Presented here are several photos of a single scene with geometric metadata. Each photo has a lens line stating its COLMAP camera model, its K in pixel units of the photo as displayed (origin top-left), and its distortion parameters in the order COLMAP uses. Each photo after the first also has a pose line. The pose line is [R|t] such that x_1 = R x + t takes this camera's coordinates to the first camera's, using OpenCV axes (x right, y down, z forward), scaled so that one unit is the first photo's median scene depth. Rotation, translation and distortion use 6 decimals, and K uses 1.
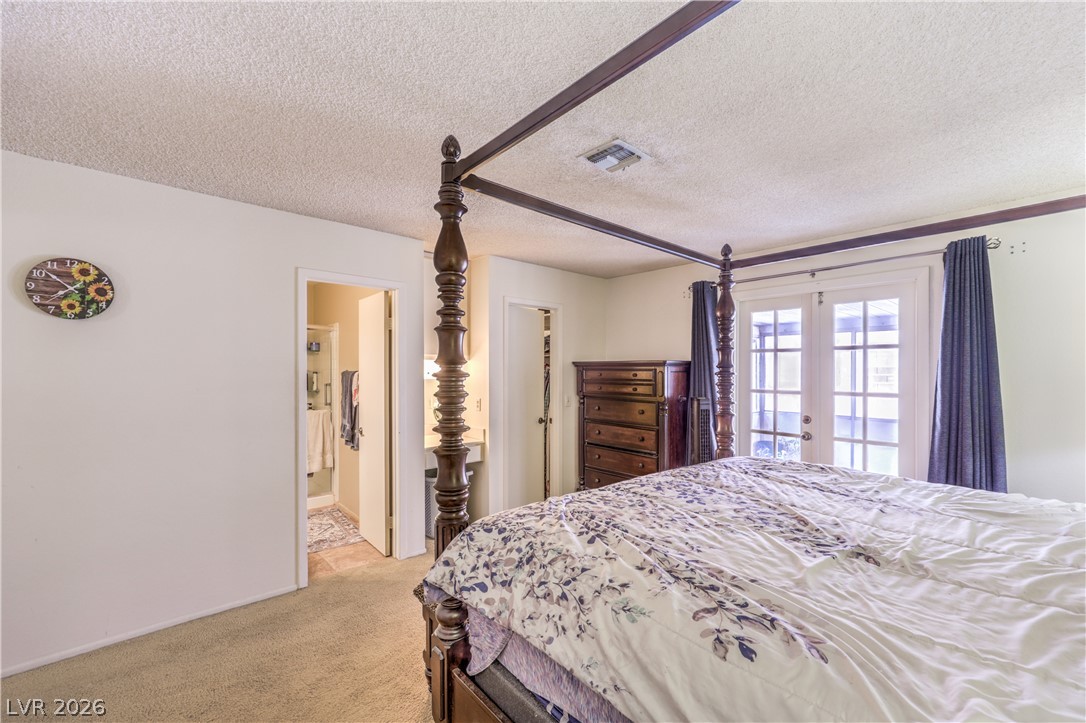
lens RADIAL K [[453.2, 0, 541.7], [0, 453.2, 370.6], [0, 0, 1]] dist [0.018429, -0.000015]
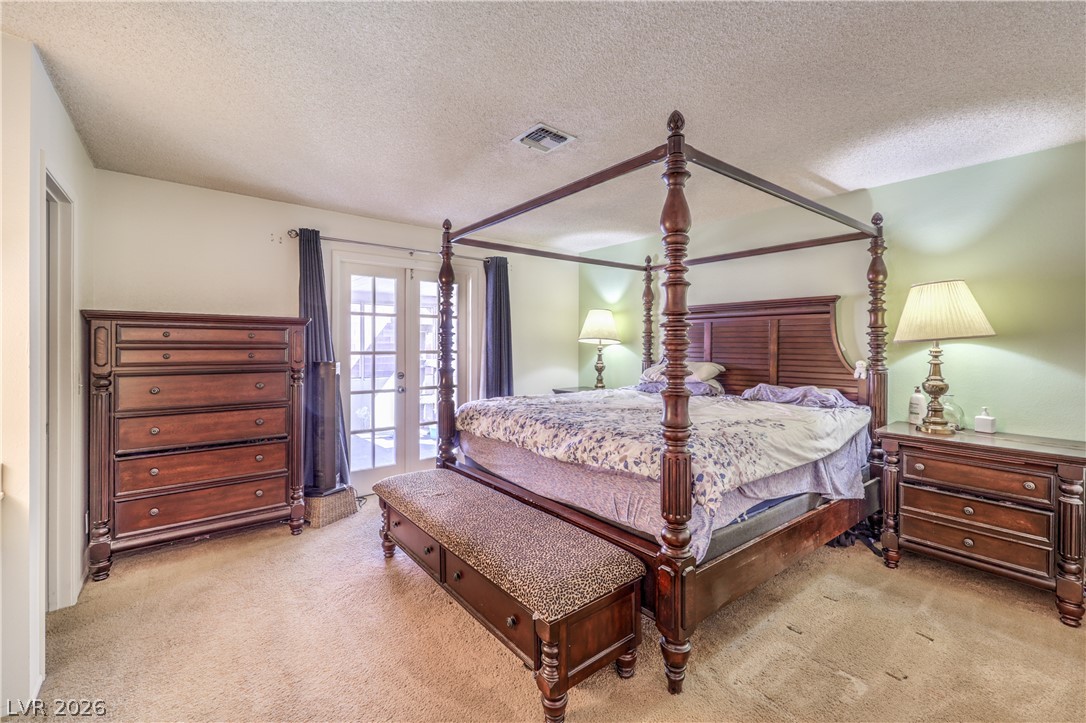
lens RADIAL K [[463.1, 0, 563.9], [0, 463.1, 341.7], [0, 0, 1]] dist [0.000277, -0.000065]
pose [[0.018615, 0.003660, 0.999820, -0.663876], [0.001663, 0.999992, -0.003691, 0.028305], [-0.999825, 0.001731, 0.018609, 0.619790]]
